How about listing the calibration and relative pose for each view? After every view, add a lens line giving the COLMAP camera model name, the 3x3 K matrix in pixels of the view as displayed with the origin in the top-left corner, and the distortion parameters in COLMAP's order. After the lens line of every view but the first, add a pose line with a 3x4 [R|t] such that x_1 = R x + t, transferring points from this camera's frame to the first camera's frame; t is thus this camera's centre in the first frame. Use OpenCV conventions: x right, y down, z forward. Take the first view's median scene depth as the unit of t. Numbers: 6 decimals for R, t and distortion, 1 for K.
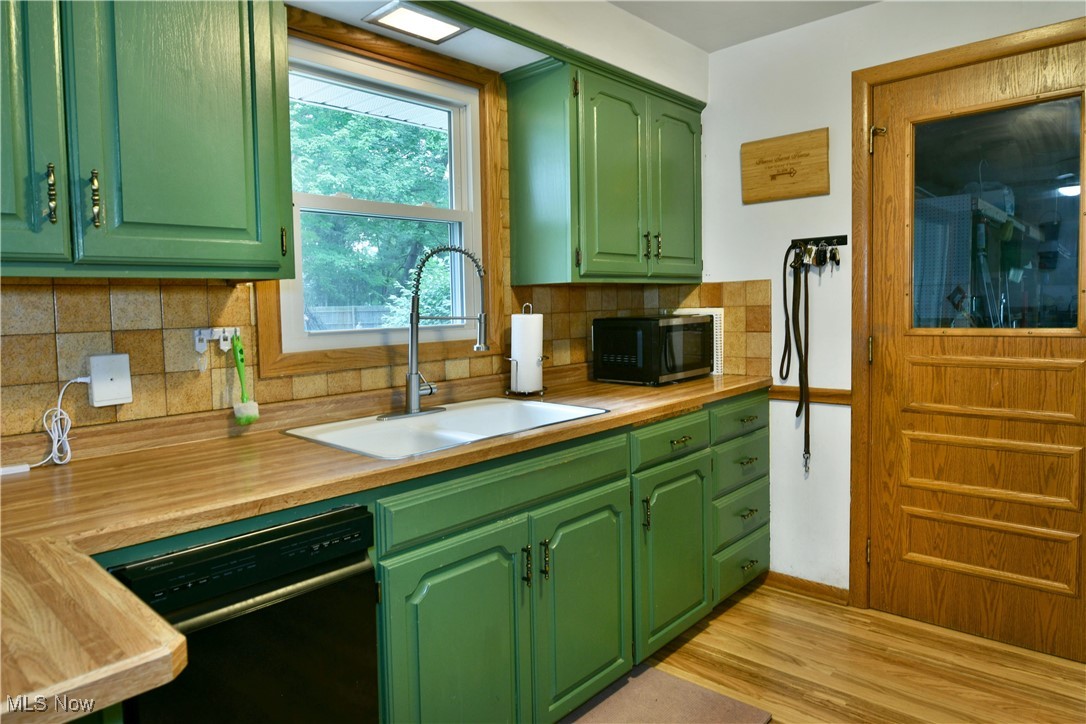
lens RADIAL K [[664.5, 0, 546.2], [0, 664.5, 360.4], [0, 0, 1]] dist [-0.009729, -0.002841]
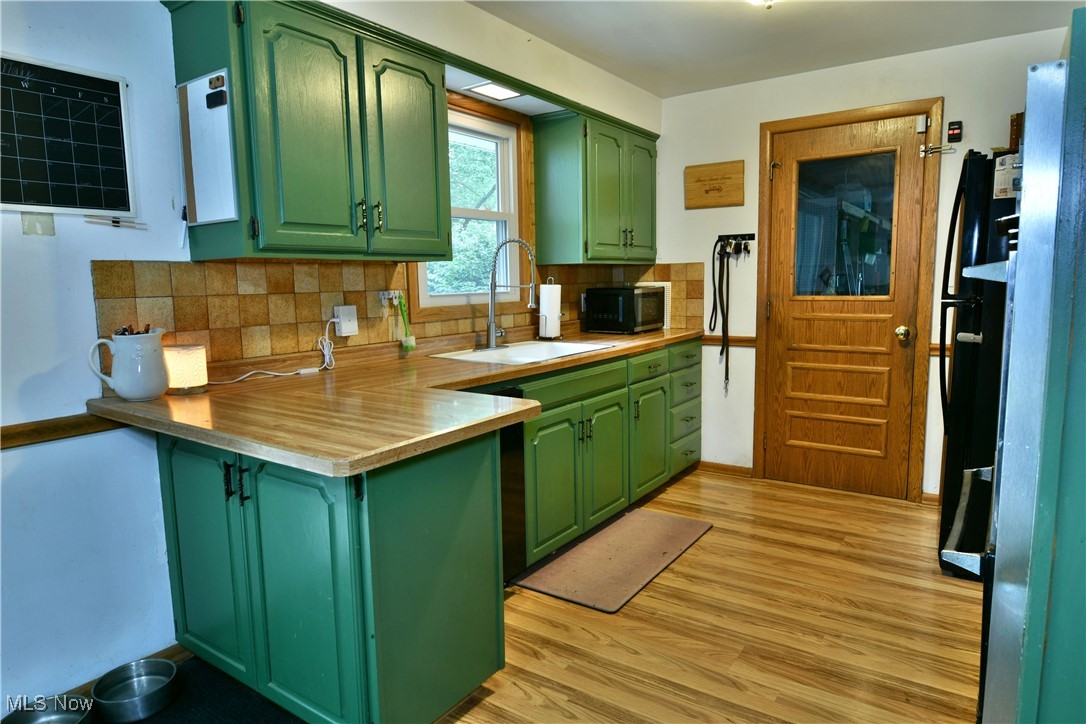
lens RADIAL K [[663.2, 0, 540.8], [0, 663.2, 370.6], [0, 0, 1]] dist [-0.000565, -0.016826]
pose [[0.989805, -0.009454, 0.142116, -0.262583], [0.001705, 0.998510, 0.054547, 0.041044], [-0.142419, -0.053748, 0.988346, -0.467897]]
